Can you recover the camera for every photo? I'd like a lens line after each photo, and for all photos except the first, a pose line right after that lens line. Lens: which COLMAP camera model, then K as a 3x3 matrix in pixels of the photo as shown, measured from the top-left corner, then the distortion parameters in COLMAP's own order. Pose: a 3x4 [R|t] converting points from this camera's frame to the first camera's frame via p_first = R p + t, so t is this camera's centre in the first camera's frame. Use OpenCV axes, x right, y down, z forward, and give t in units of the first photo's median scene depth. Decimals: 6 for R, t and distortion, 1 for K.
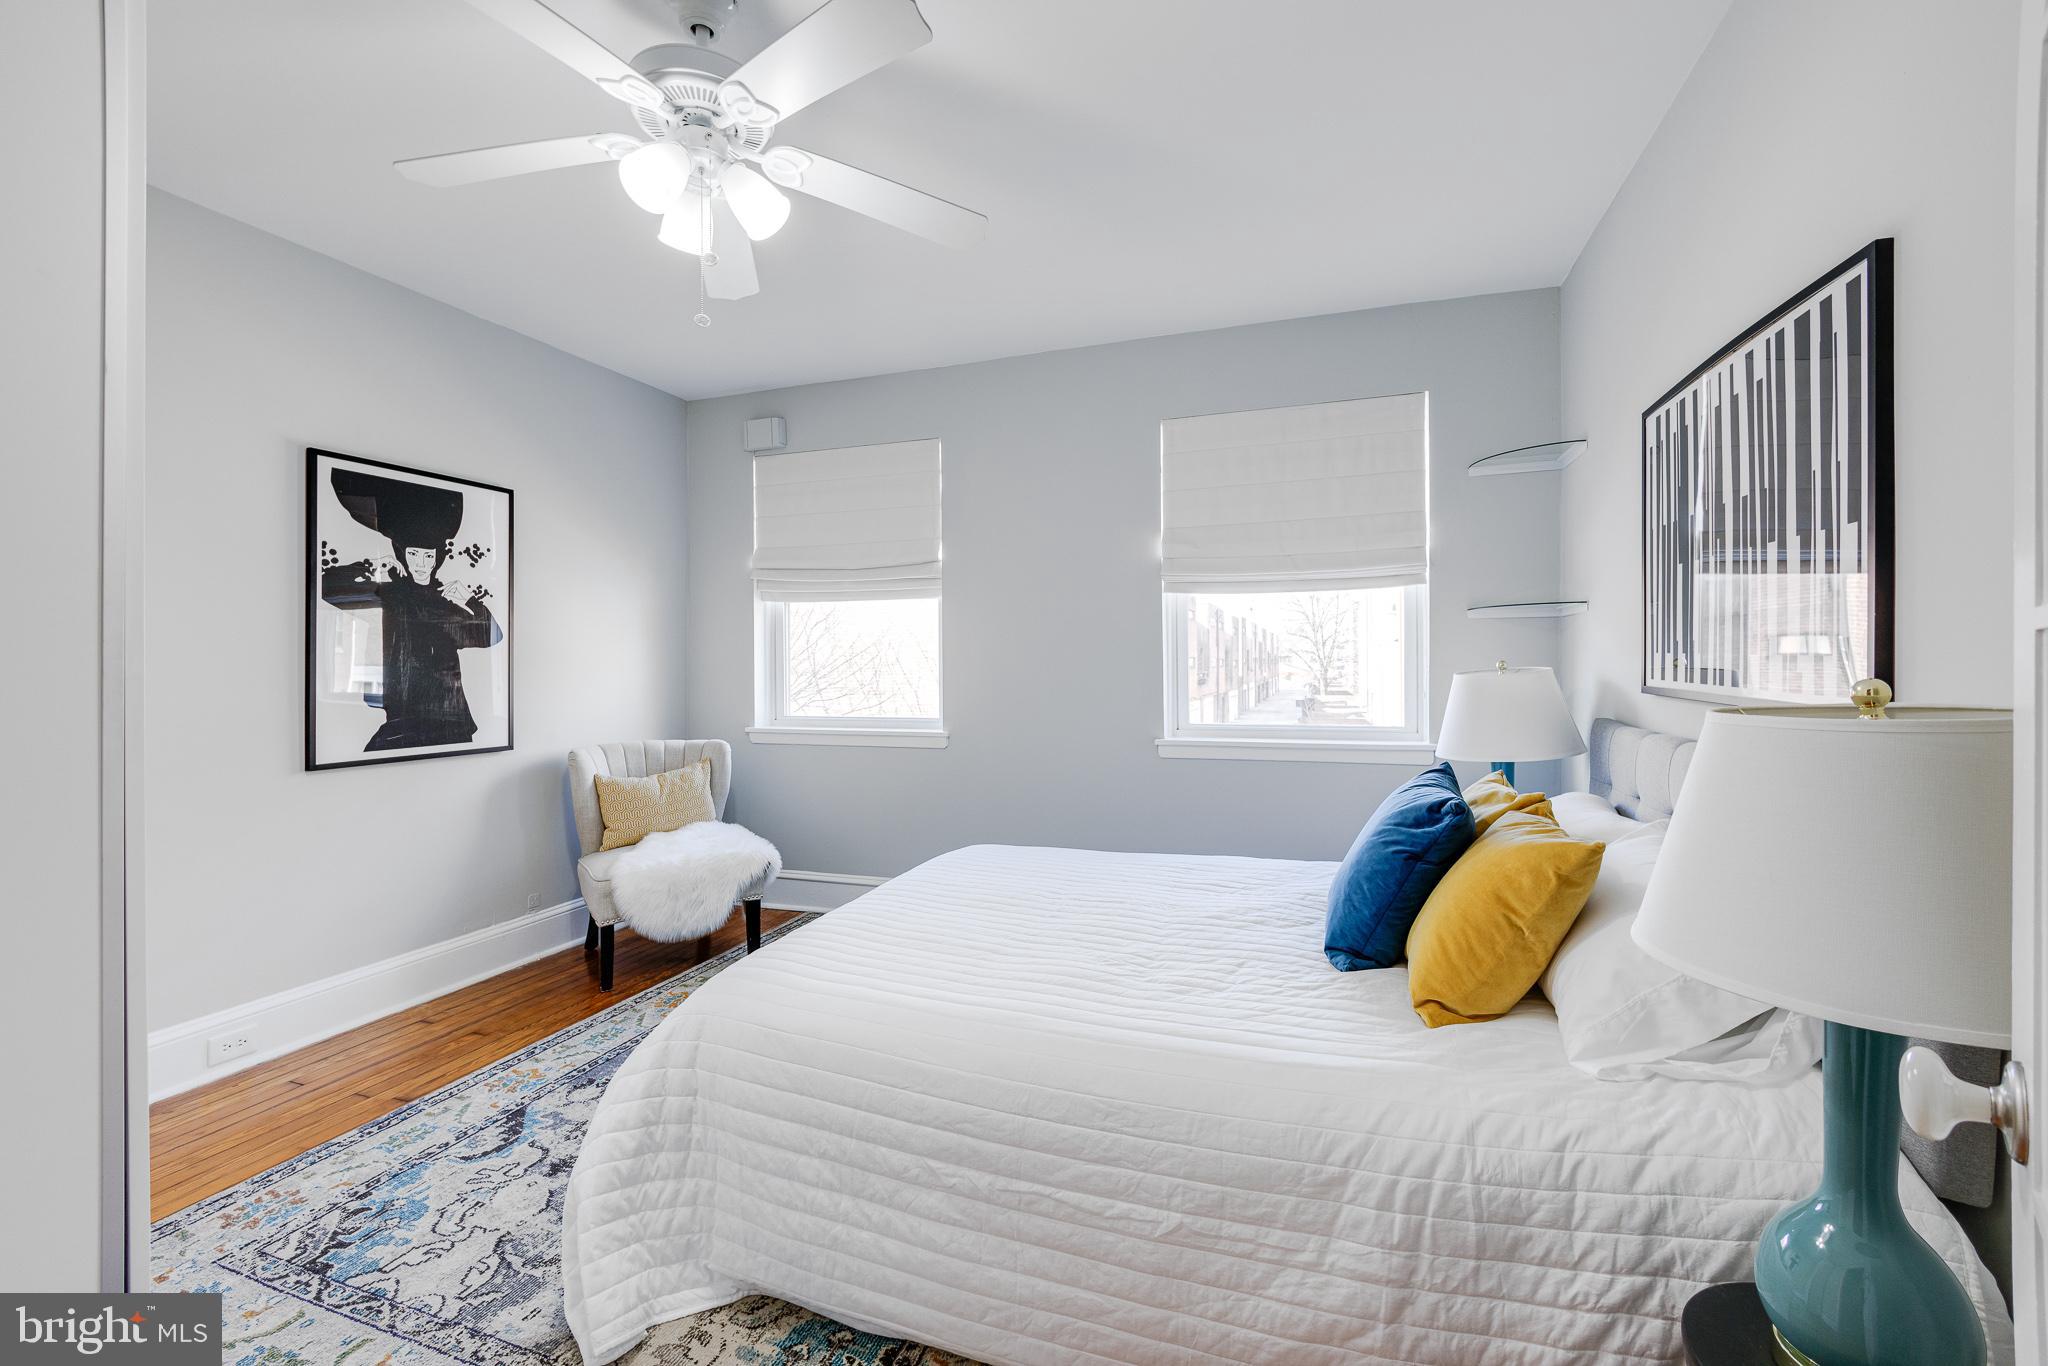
lens RADIAL K [[872.2, 0, 1026.2], [0, 872.2, 679.3], [0, 0, 1]] dist [-0.013117, 0.000327]
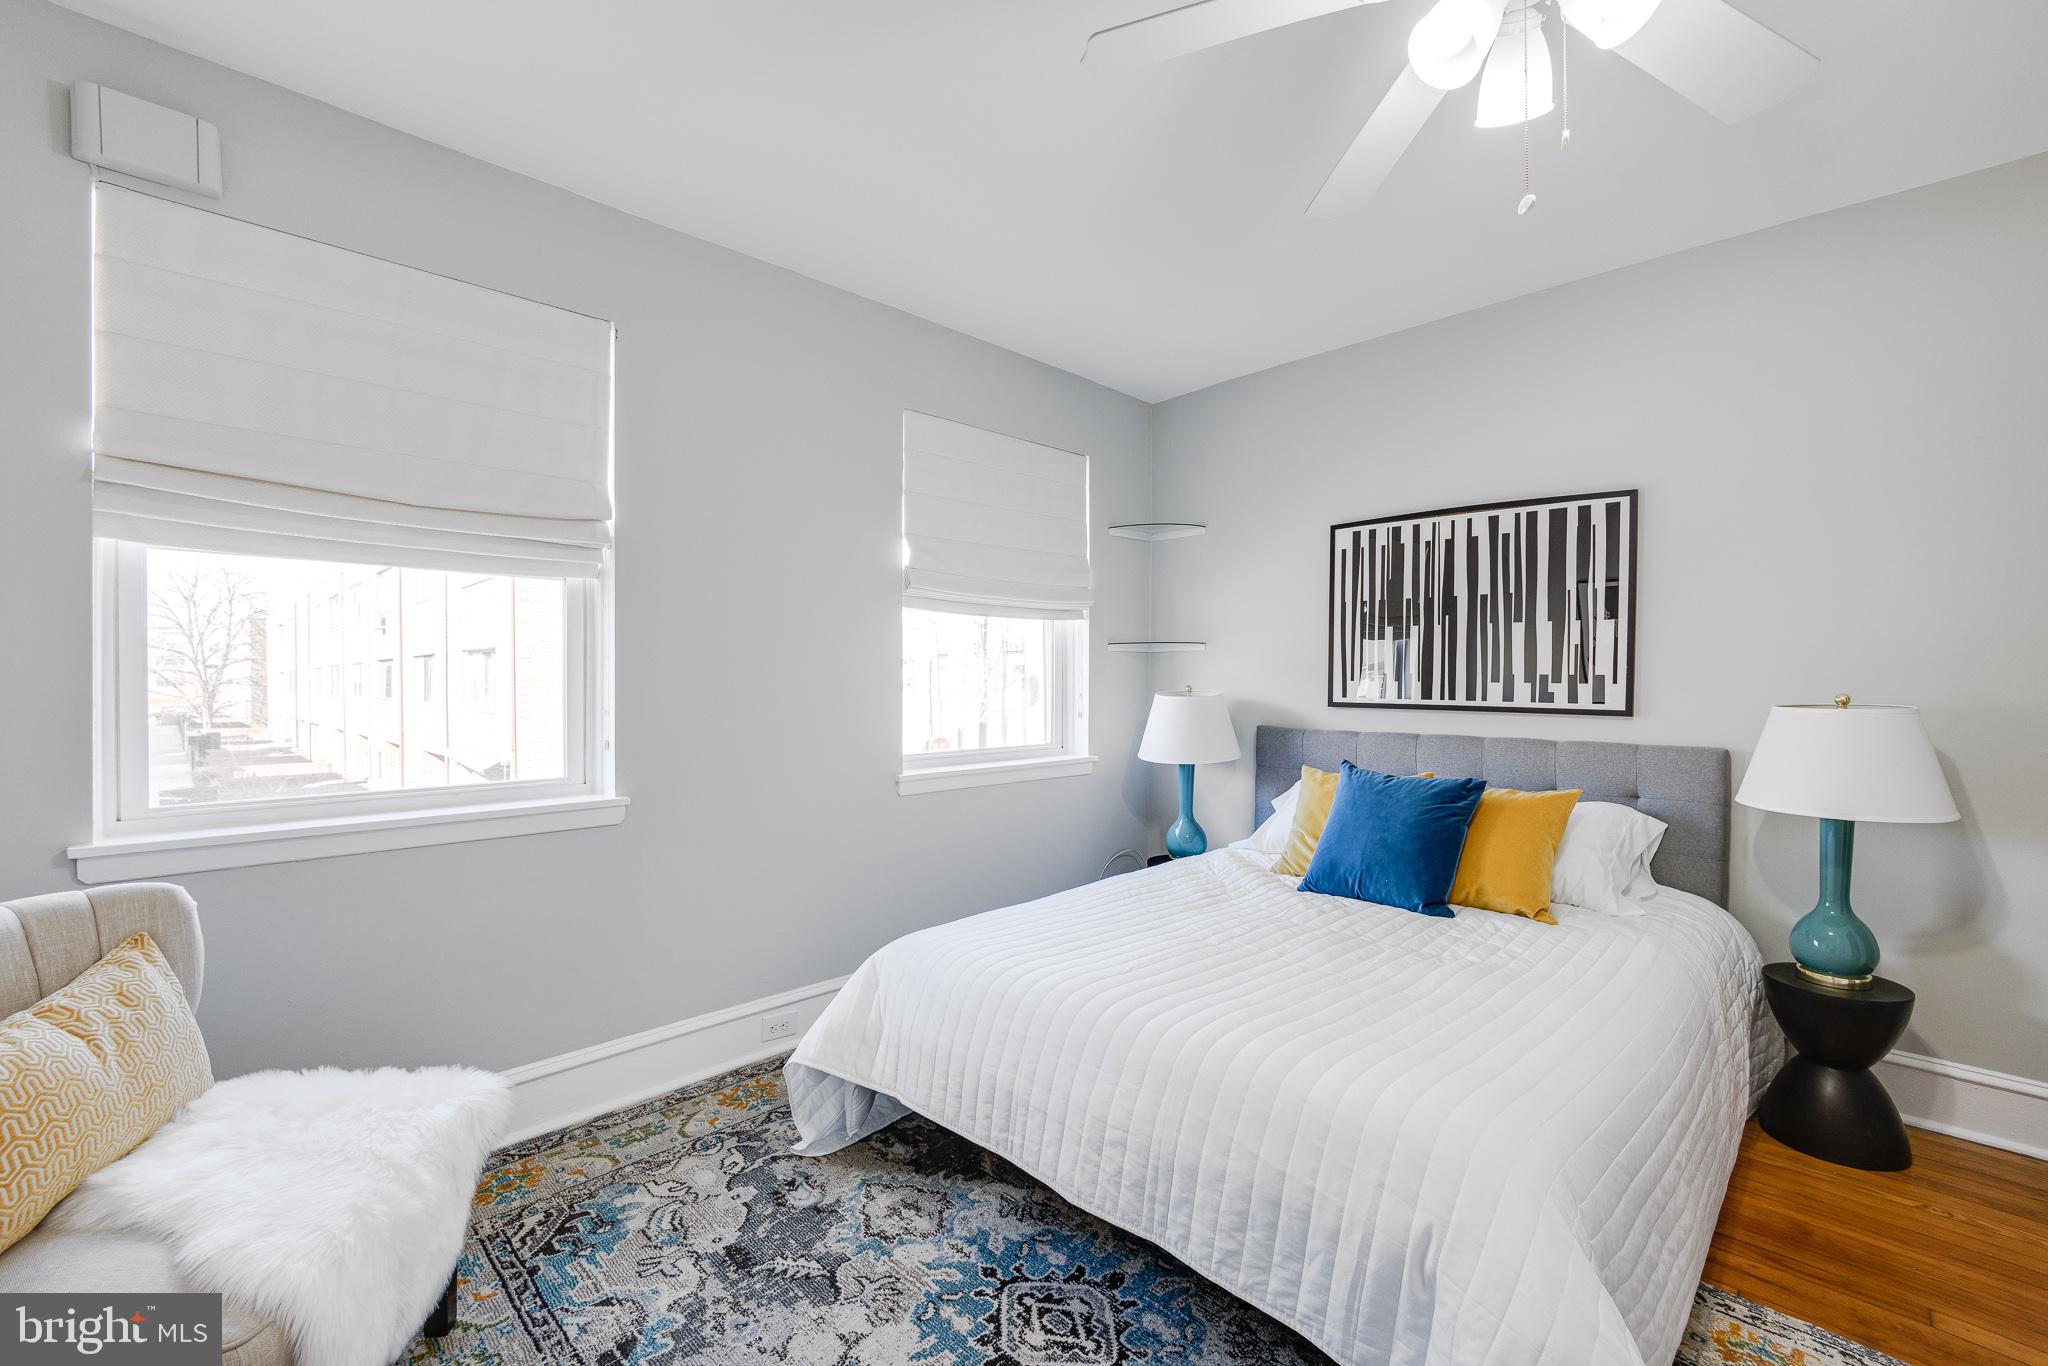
lens RADIAL K [[855.0, 0, 1028.6], [0, 855.0, 696.9], [0, 0, 1]] dist [-0.017091, 0.000069]
pose [[0.431677, -0.010226, 0.901970, -0.673330], [0.016769, 0.999854, 0.003310, -0.010808], [-0.901872, 0.013696, 0.431786, 0.621968]]
